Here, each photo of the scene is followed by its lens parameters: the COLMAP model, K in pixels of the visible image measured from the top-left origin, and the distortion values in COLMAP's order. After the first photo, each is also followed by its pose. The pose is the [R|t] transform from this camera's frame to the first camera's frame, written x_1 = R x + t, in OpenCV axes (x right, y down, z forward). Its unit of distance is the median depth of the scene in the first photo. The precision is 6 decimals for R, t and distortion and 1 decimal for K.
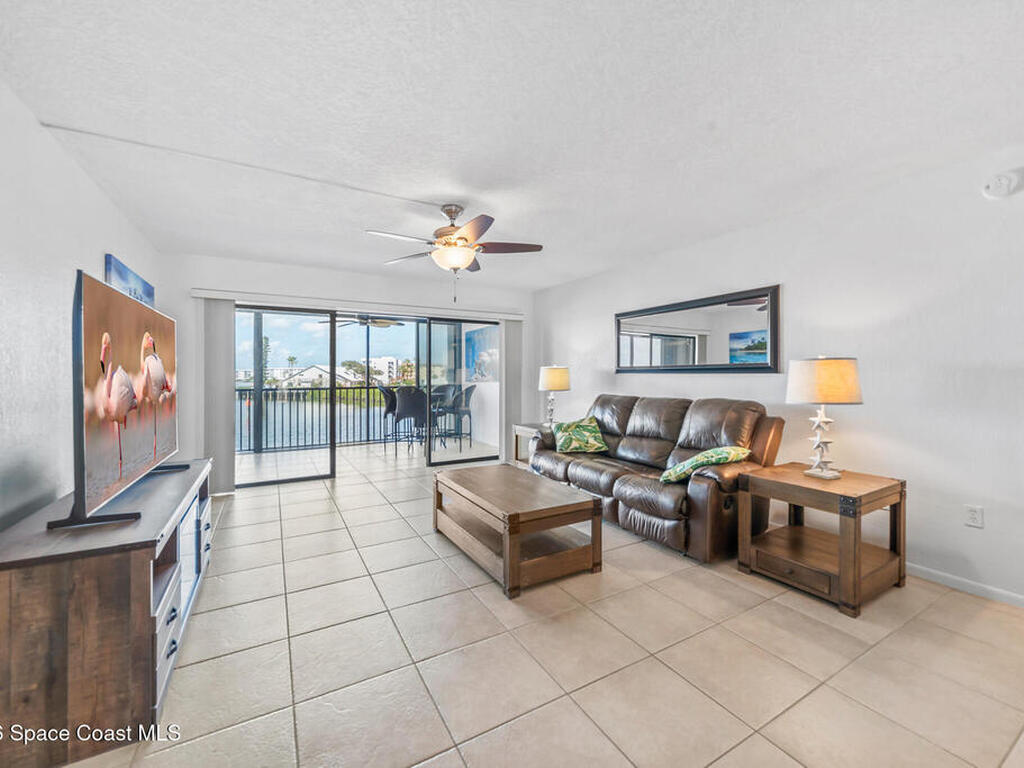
lens RADIAL K [[417.0, 0, 517.0], [0, 417.0, 375.8], [0, 0, 1]] dist [-0.000058, -0.000791]
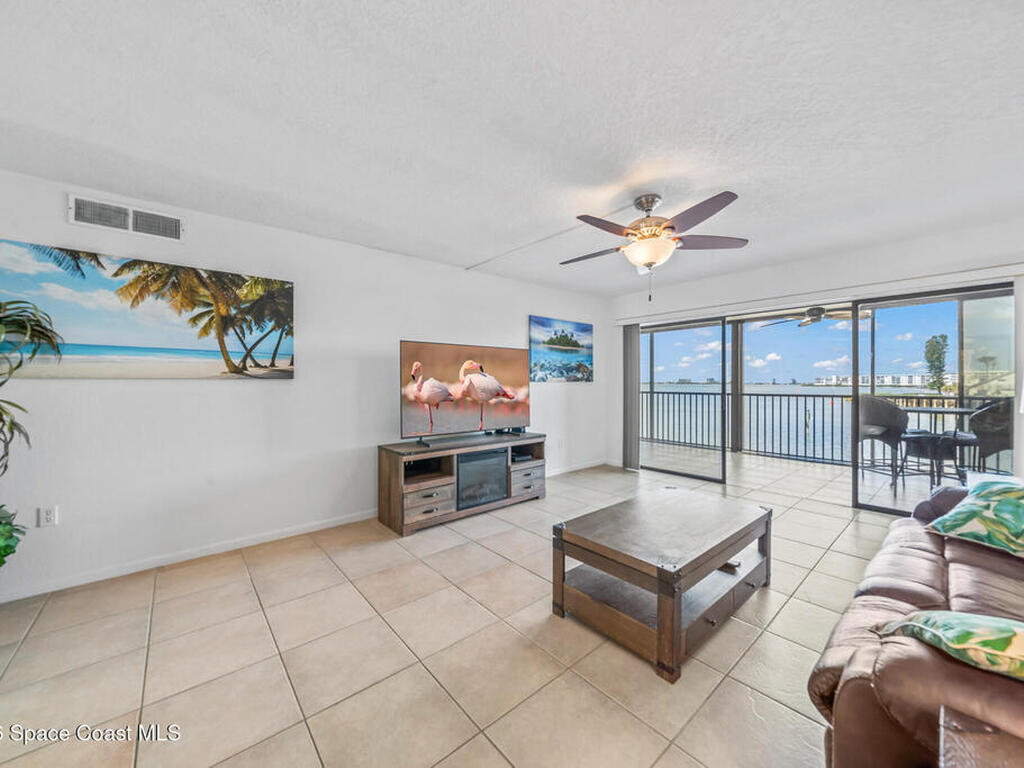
lens RADIAL K [[390.7, 0, 514.9], [0, 390.7, 380.8], [0, 0, 1]] dist [-0.001355, -0.000573]
pose [[0.171666, -0.004258, -0.985146, 0.728640], [0.002943, 0.999988, -0.003809, 0.000451], [0.985151, -0.002246, 0.171676, 0.634876]]
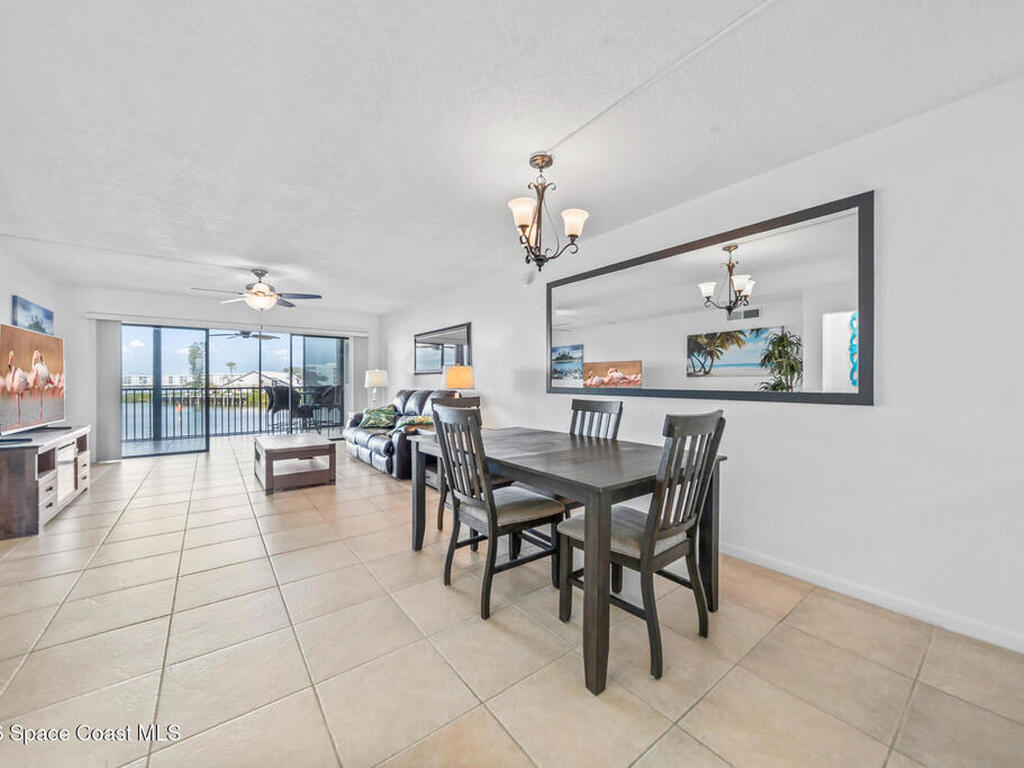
lens RADIAL K [[390.7, 0, 514.6], [0, 390.7, 385.1], [0, 0, 1]] dist [-0.001355, -0.000573]
pose [[0.991806, -0.004493, 0.127673, 0.721964], [0.003311, 0.999950, 0.009461, 0.029891], [-0.127709, -0.008961, 0.991771, -0.716280]]
